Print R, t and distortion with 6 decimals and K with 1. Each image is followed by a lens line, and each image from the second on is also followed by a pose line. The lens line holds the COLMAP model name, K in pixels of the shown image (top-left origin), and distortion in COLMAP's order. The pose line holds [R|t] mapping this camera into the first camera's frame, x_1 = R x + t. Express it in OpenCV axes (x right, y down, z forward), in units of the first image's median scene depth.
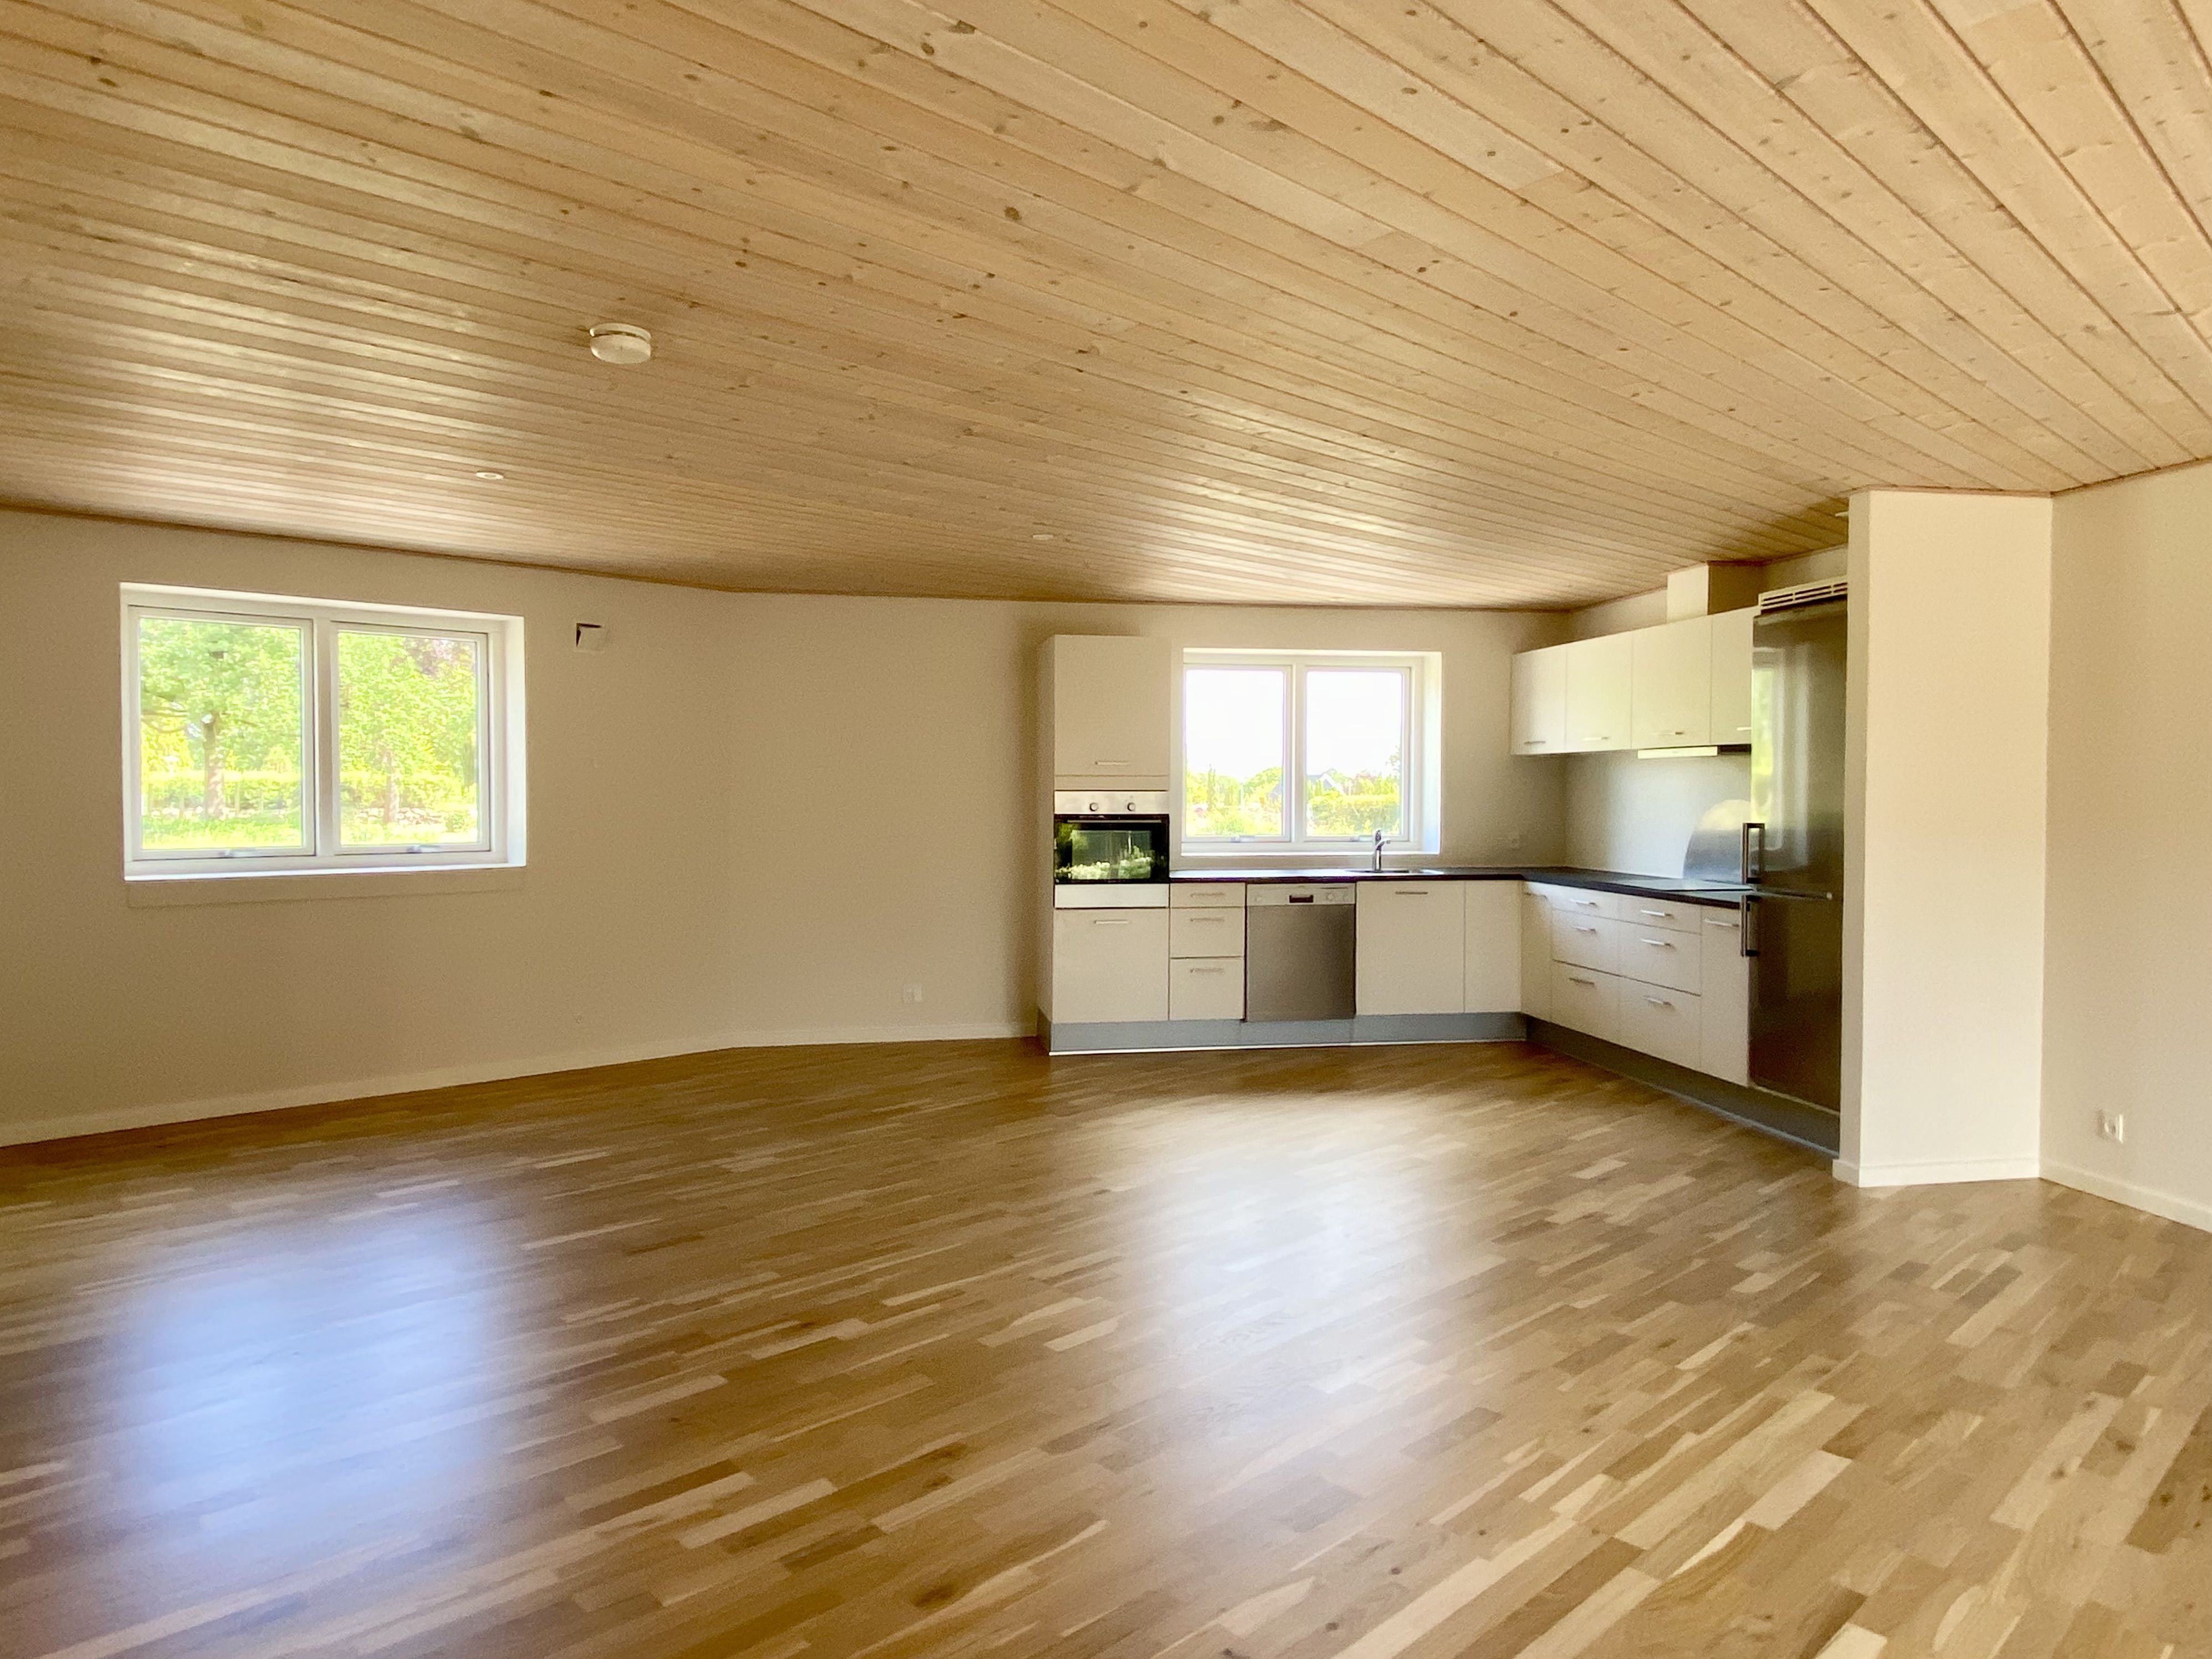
lens RADIAL K [[1351.9, 0, 1034.1], [0, 1351.9, 830.5], [0, 0, 1]] dist [-0.000598, -0.000040]
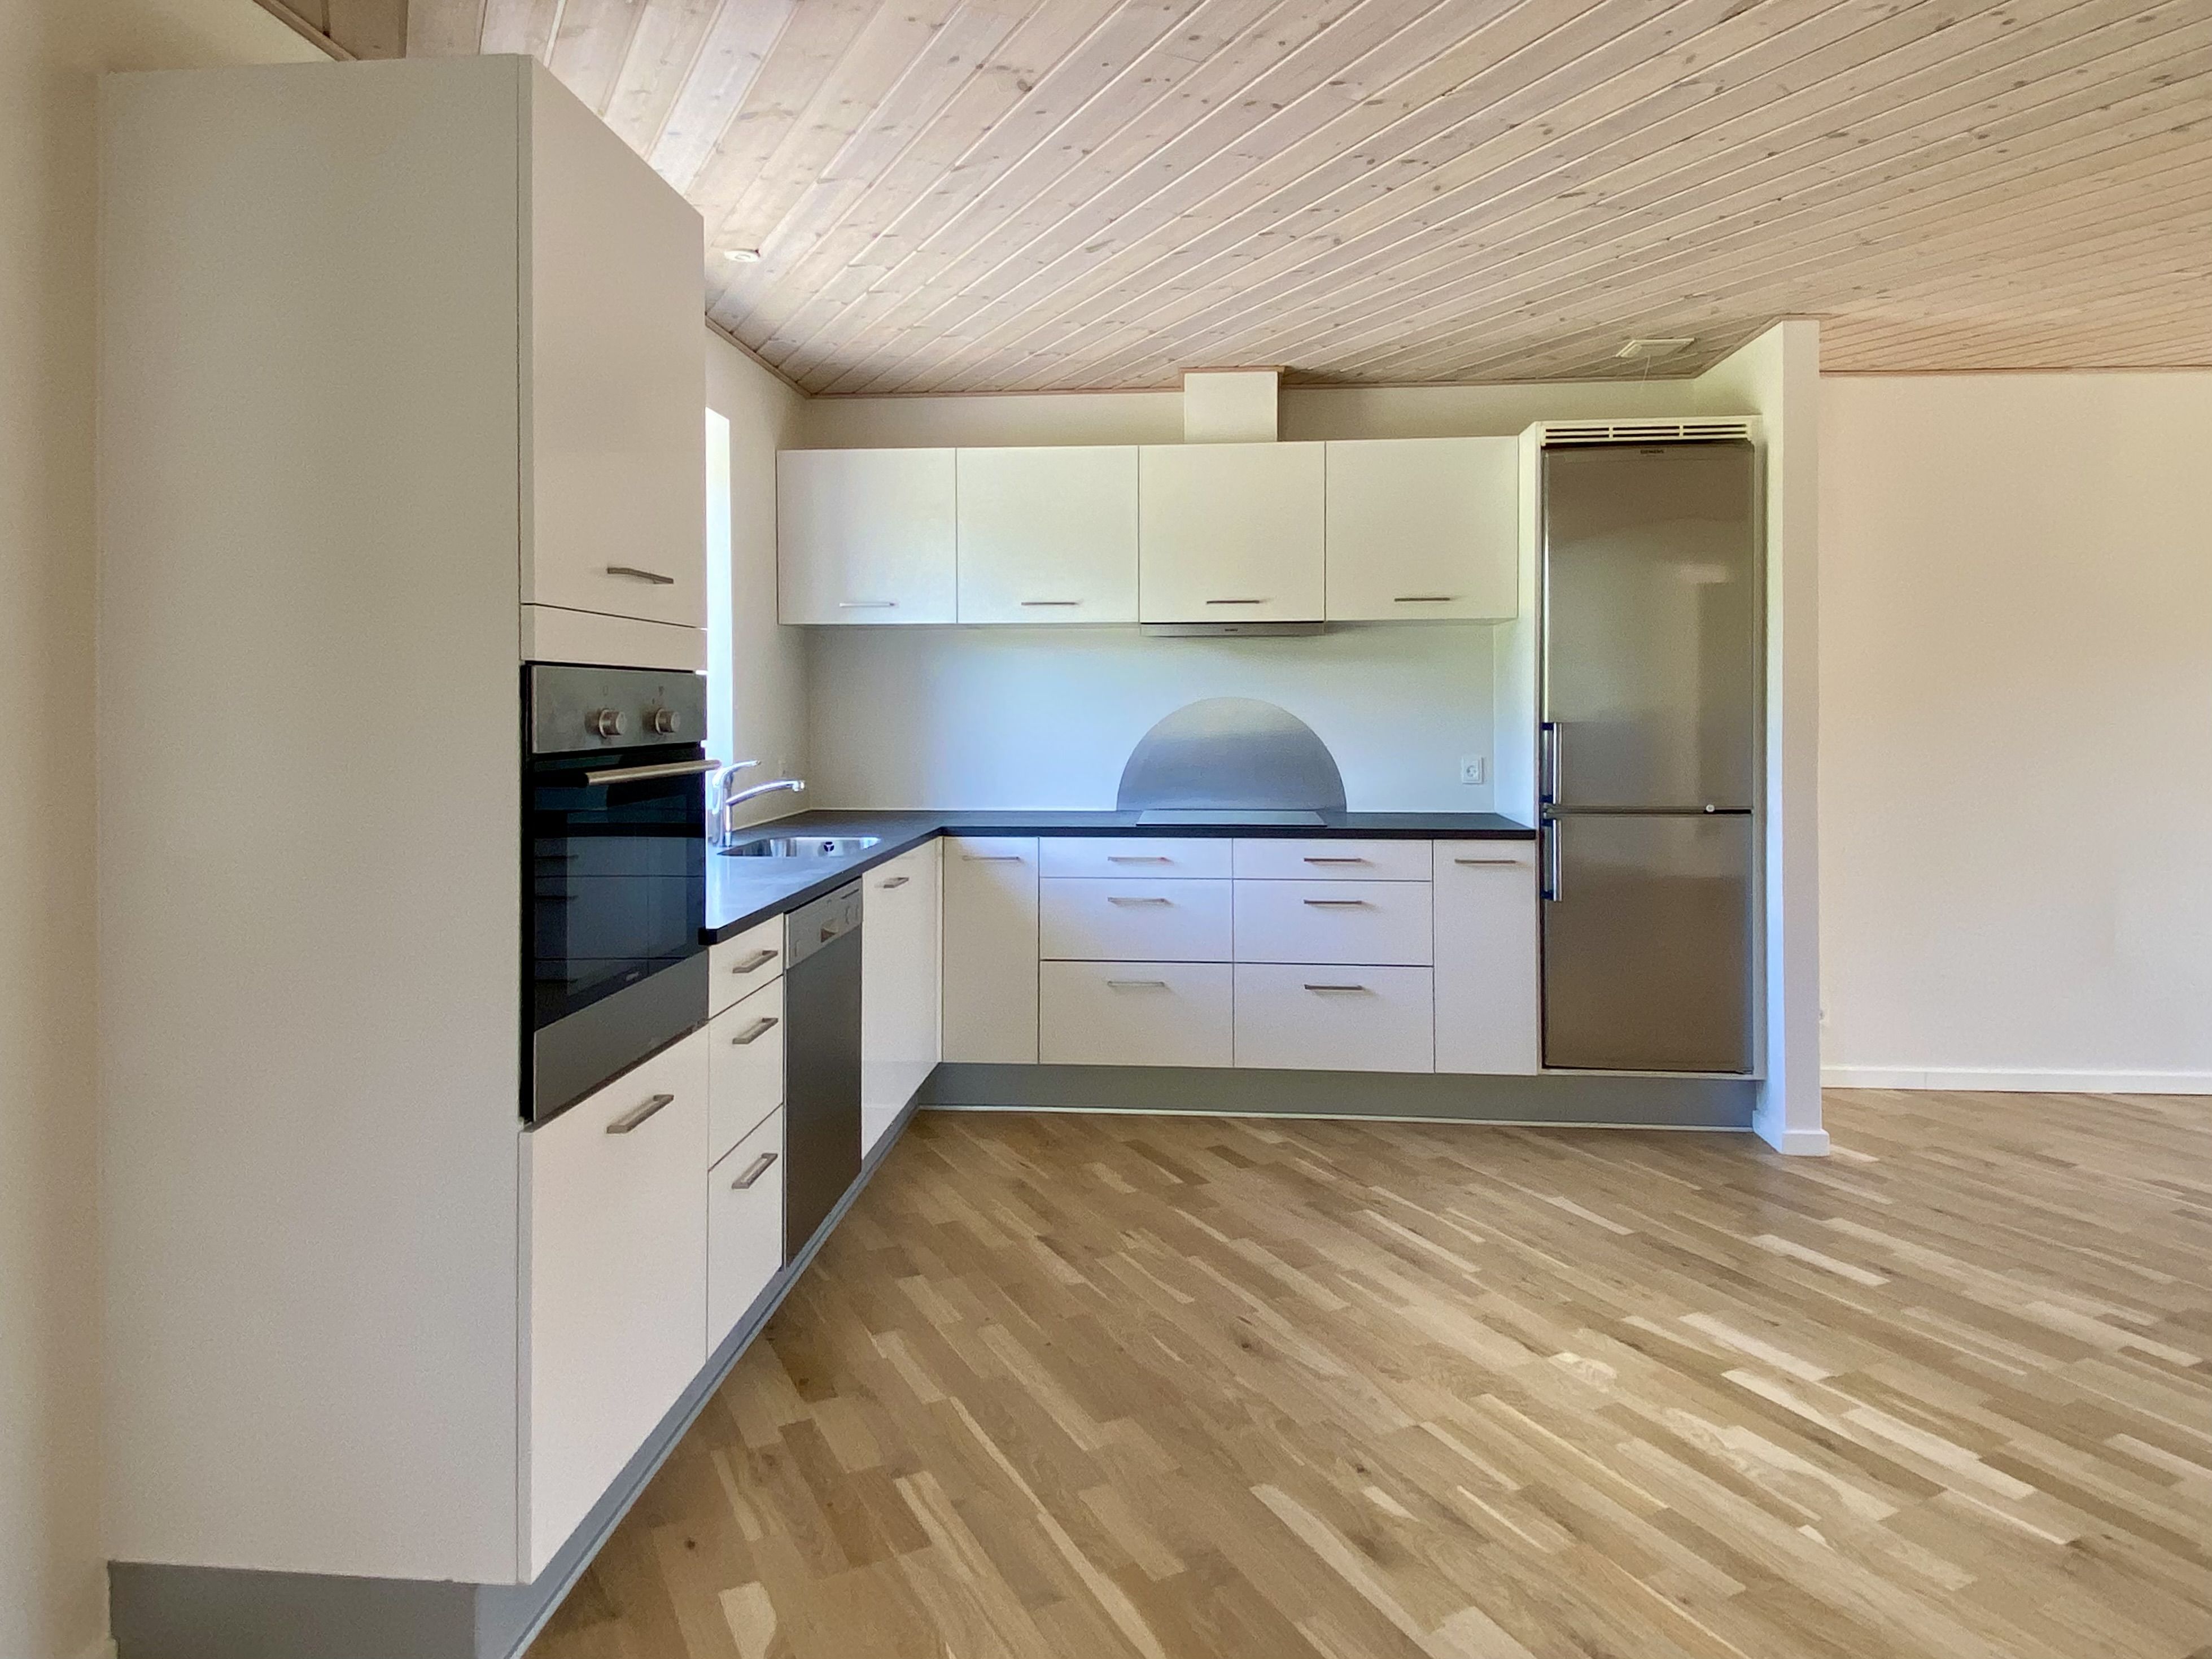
lens RADIAL K [[1362.5, 0, 1104.8], [0, 1362.5, 713.3], [0, 0, 1]] dist [0.062523, -0.060076]
pose [[0.218066, -0.008343, 0.975898, -0.208436], [0.034266, 0.999412, 0.000887, -0.015901], [-0.975332, 0.033246, 0.218224, 0.815960]]
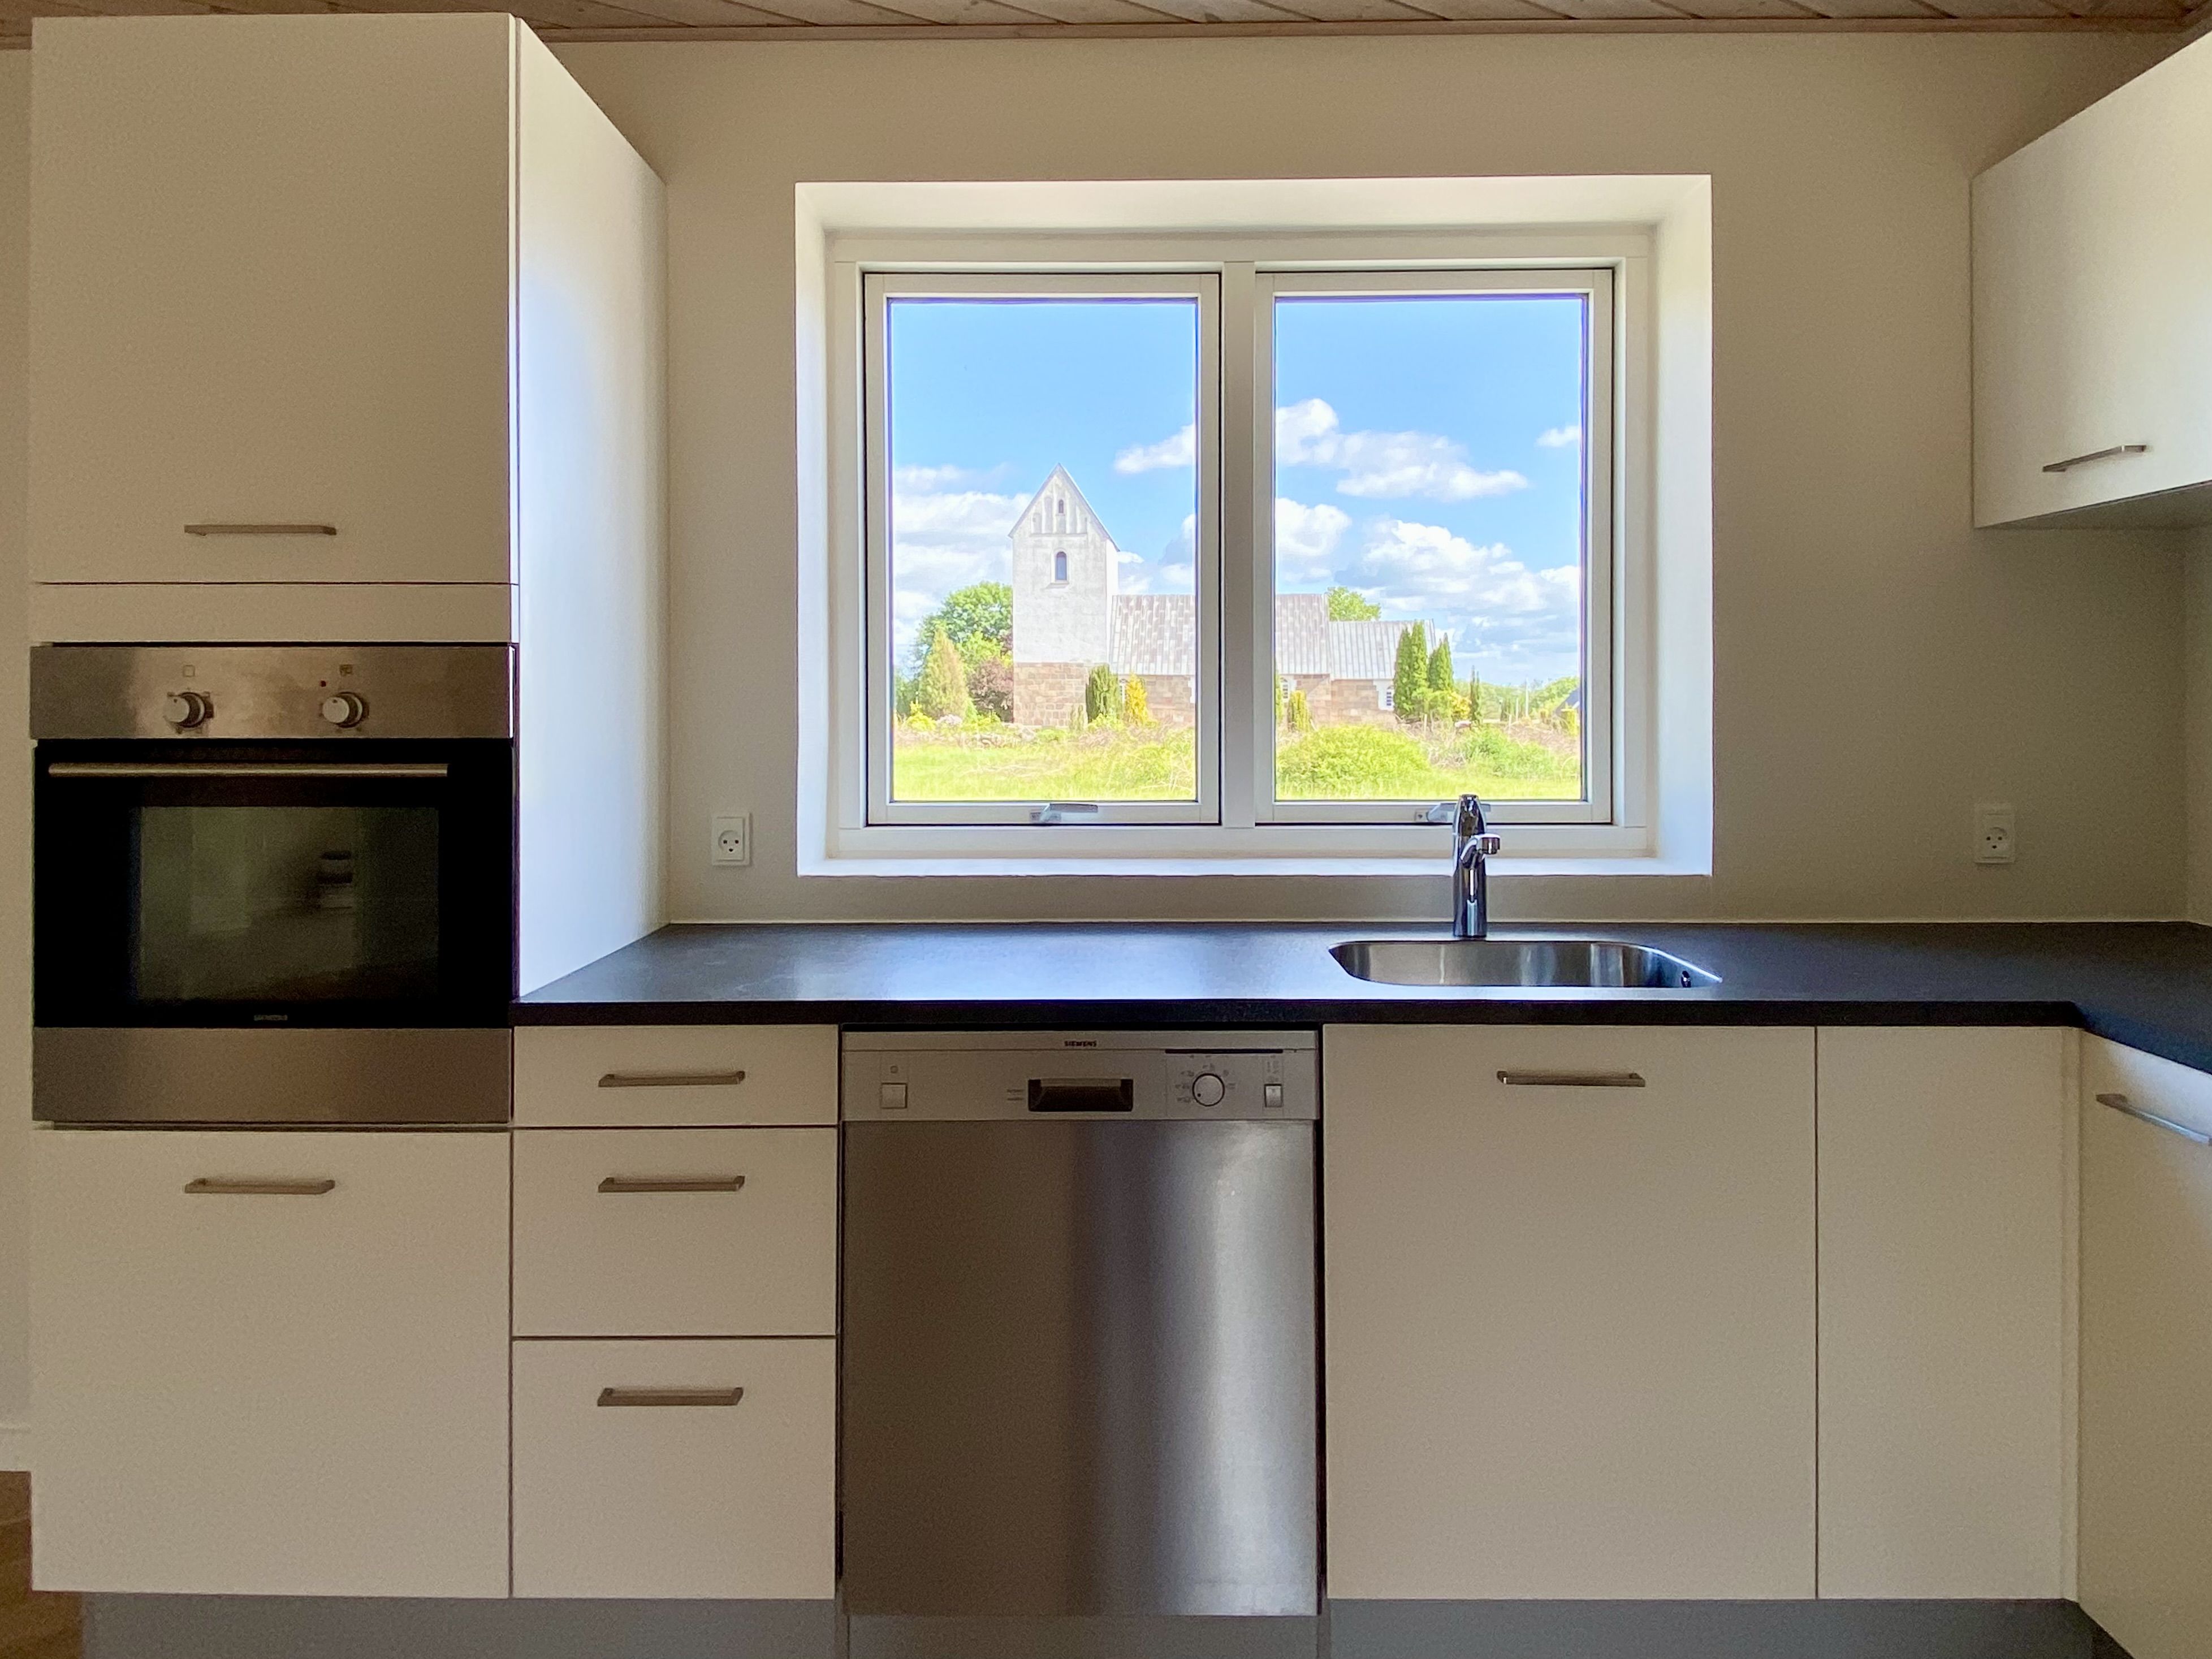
lens RADIAL K [[1362.4, 0, 1104.8], [0, 1362.4, 713.3], [0, 0, 1]] dist [0.062523, -0.060076]
pose [[0.988795, -0.000564, -0.149279, 0.237910], [-0.003055, 0.999707, -0.024014, -0.010788], [0.149249, 0.024201, 0.988503, 0.760413]]
